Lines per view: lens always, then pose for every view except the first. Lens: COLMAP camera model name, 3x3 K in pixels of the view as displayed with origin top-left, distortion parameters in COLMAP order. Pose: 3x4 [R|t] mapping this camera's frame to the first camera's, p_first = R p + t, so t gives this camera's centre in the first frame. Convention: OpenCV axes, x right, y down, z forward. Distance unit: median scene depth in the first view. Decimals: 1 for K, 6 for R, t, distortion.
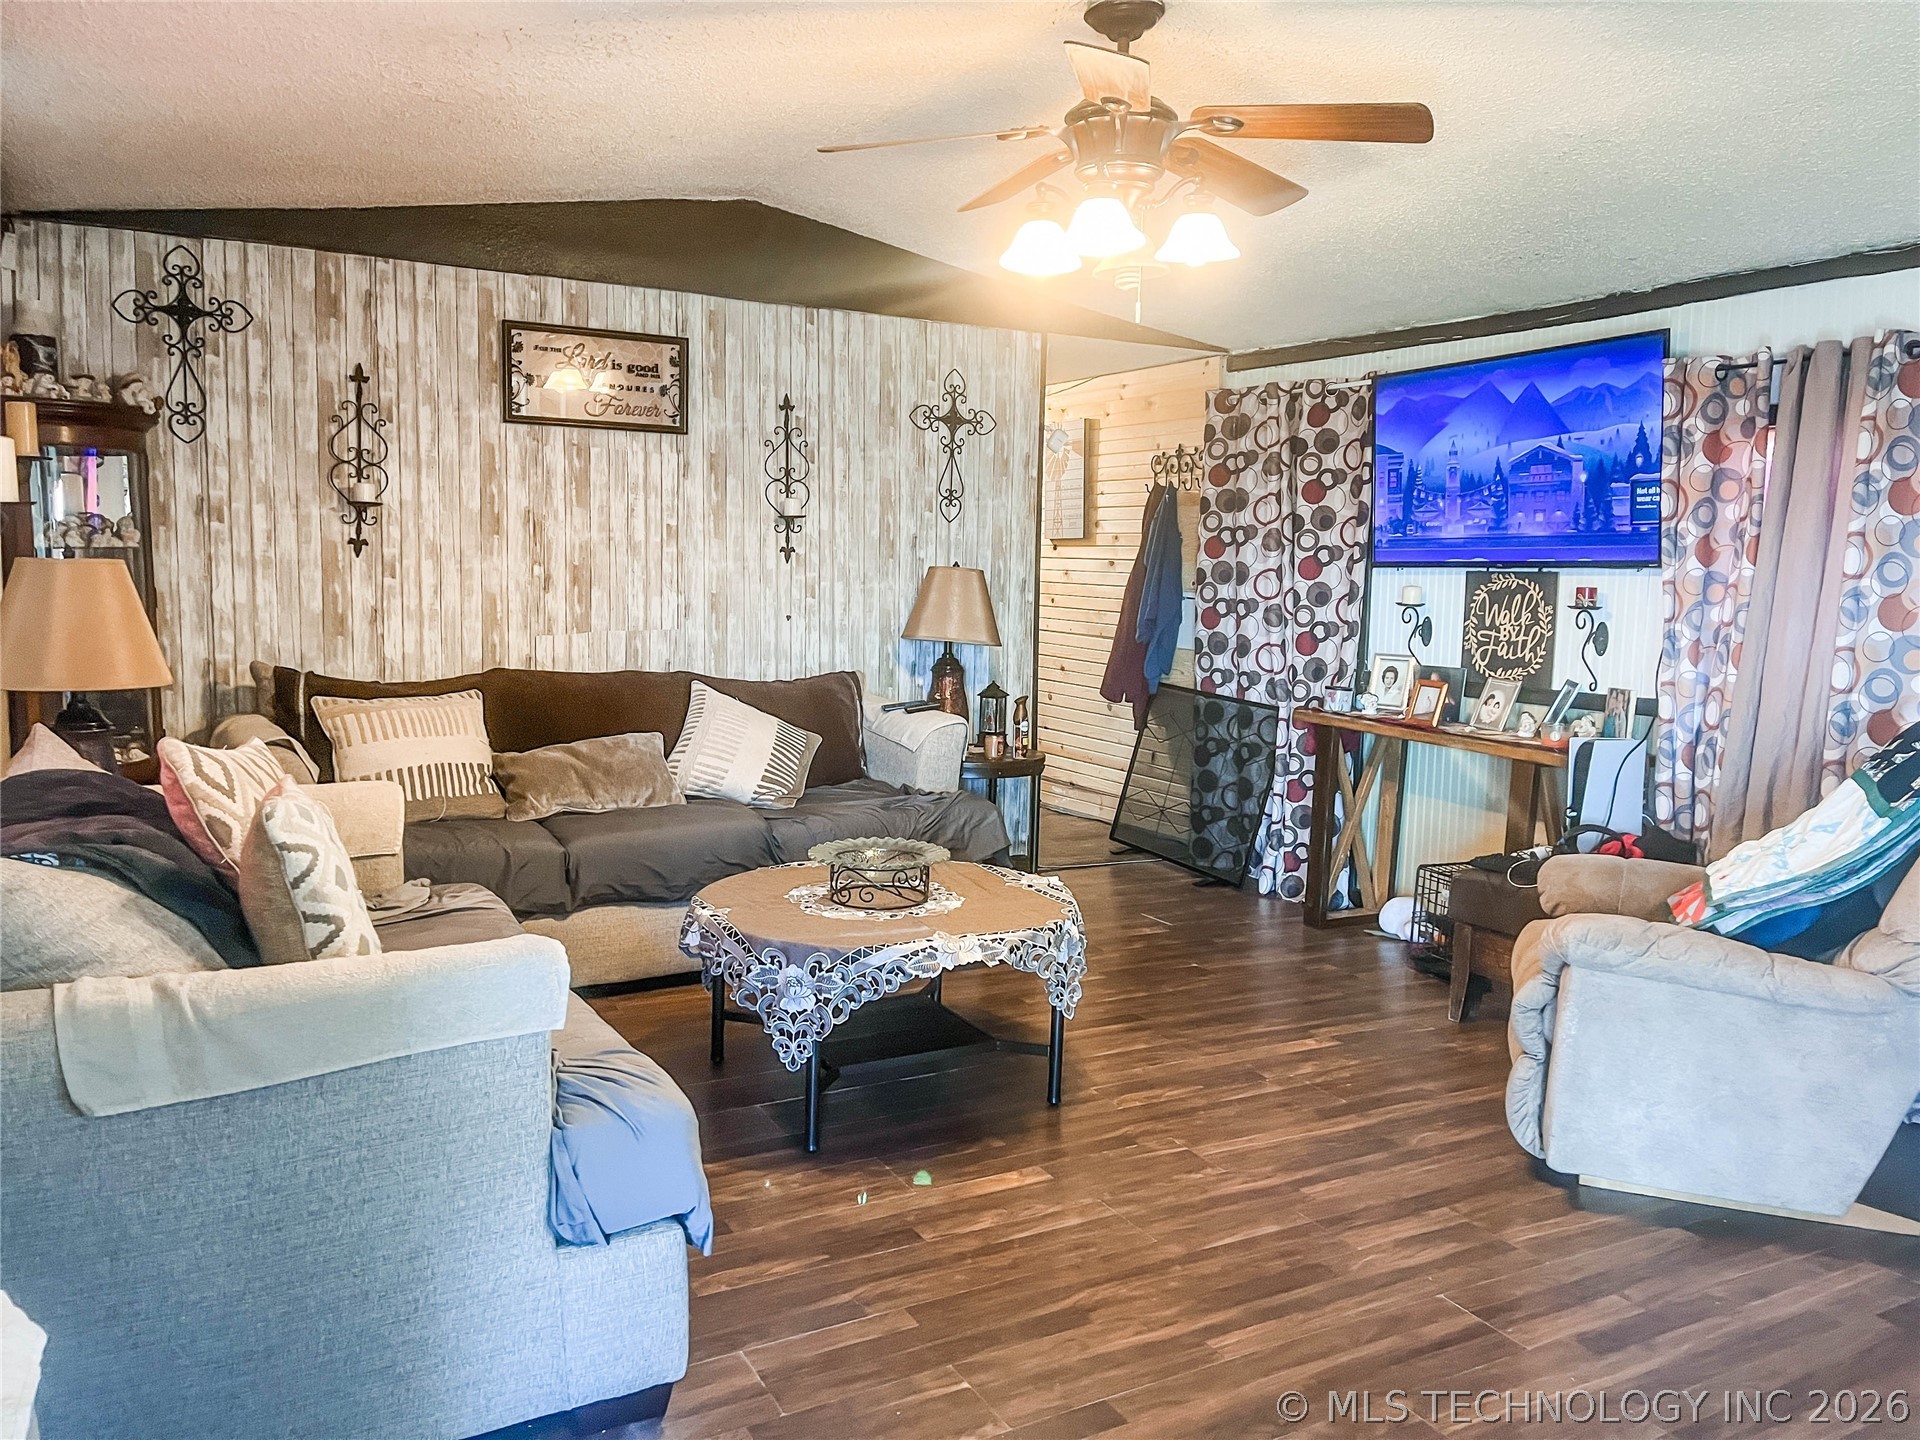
lens RADIAL K [[1450.1, 0, 1004.3], [0, 1450.1, 741.3], [0, 0, 1]] dist [0.064360, -0.084398]
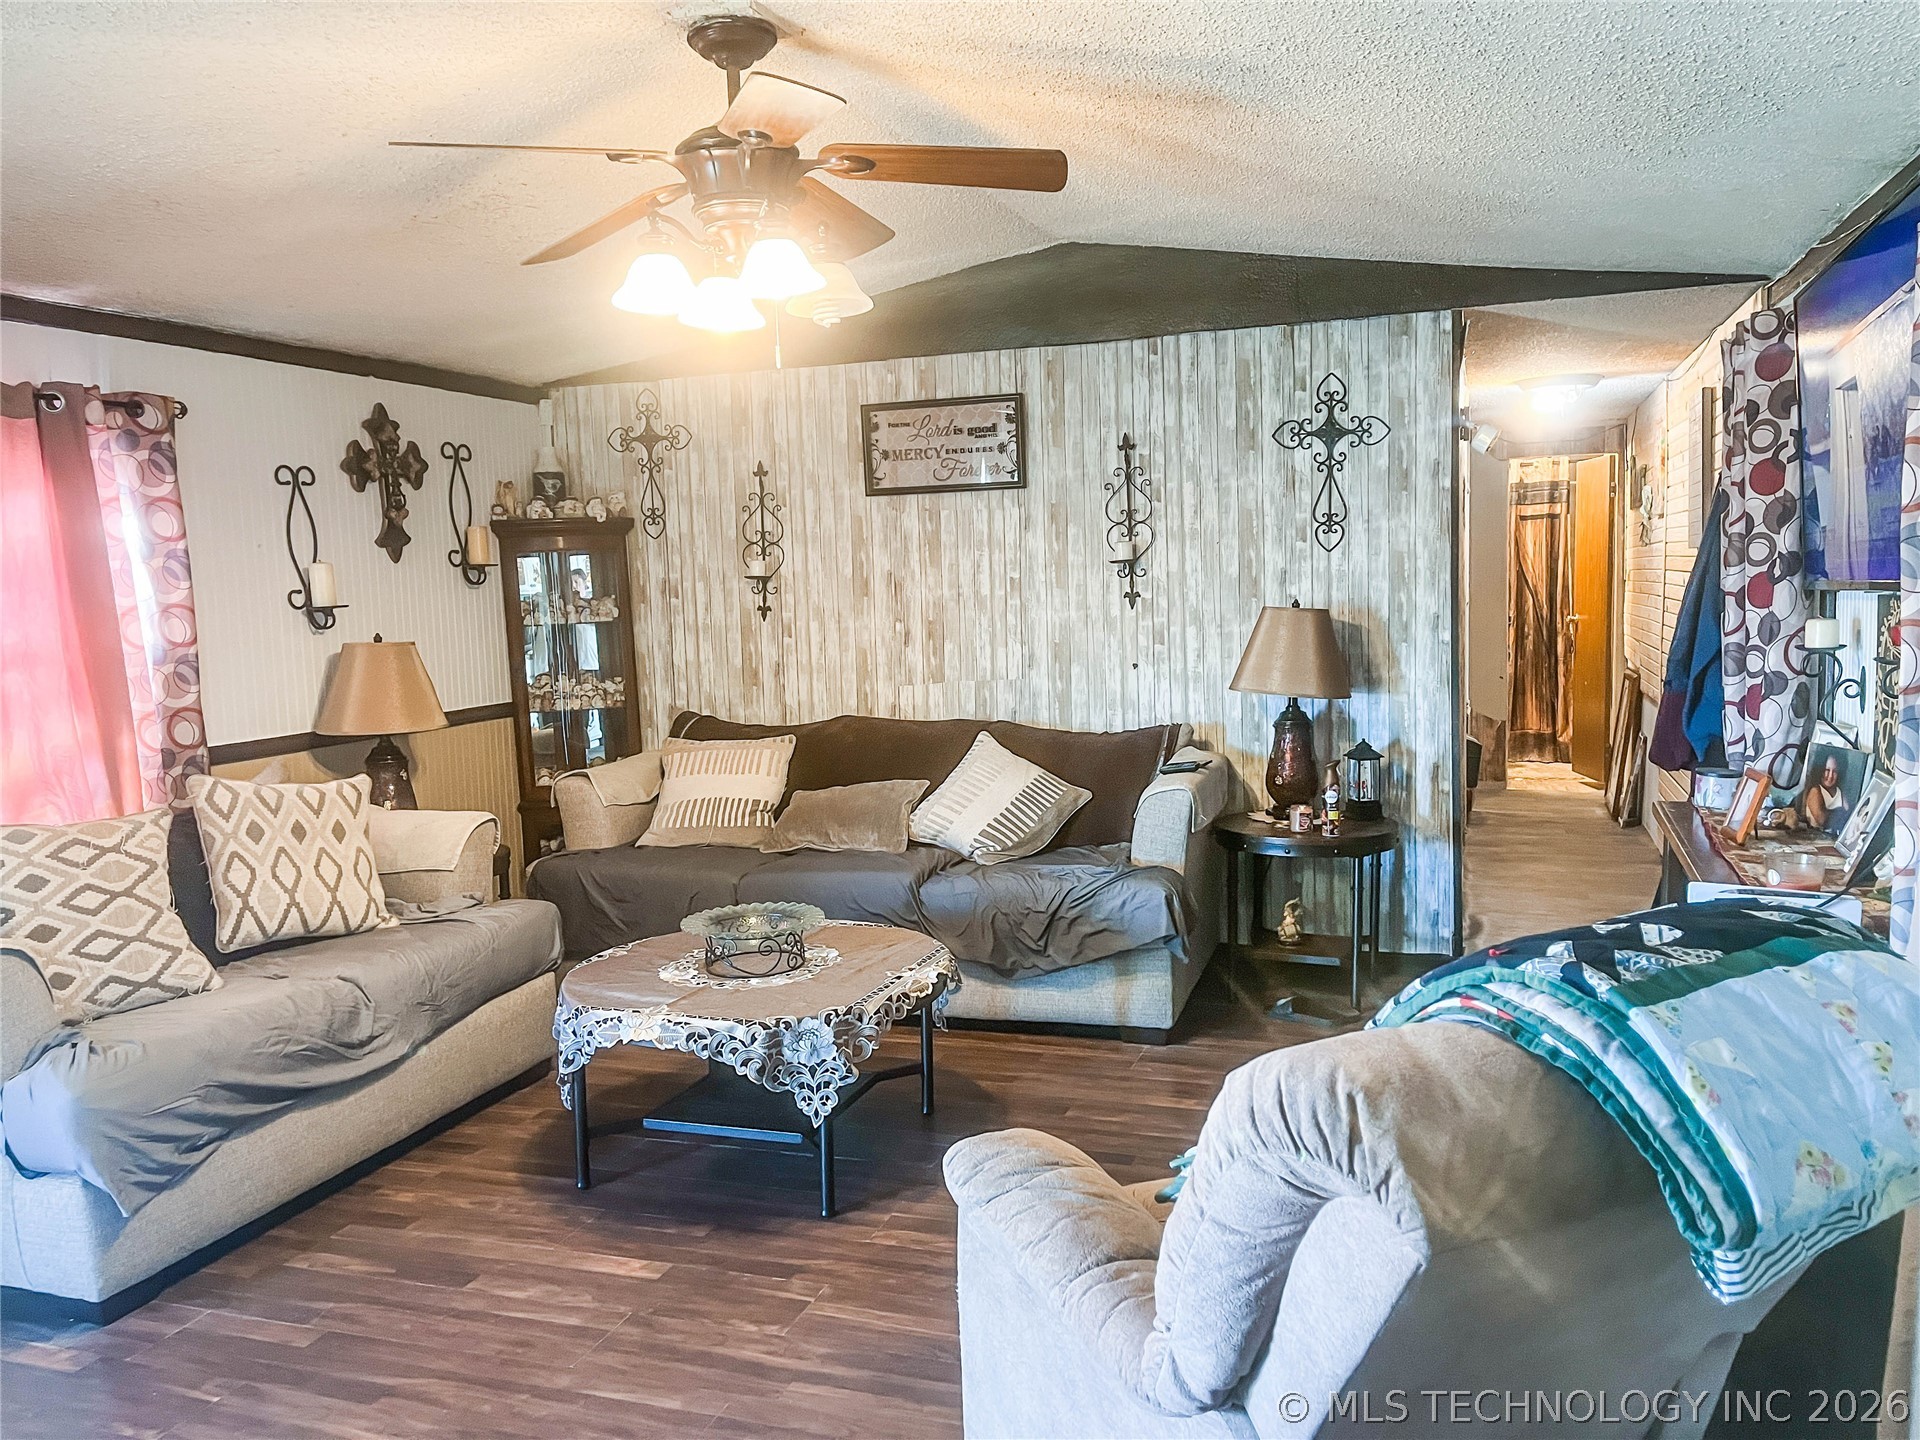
lens RADIAL K [[1450.1, 0, 977.2], [0, 1450.1, 760.5], [0, 0, 1]] dist [0.064360, -0.084398]
pose [[0.667677, 0.048616, -0.742862, 0.537558], [-0.043980, 0.998698, 0.025829, -0.046905], [0.743150, 0.015426, 0.668947, 0.311428]]
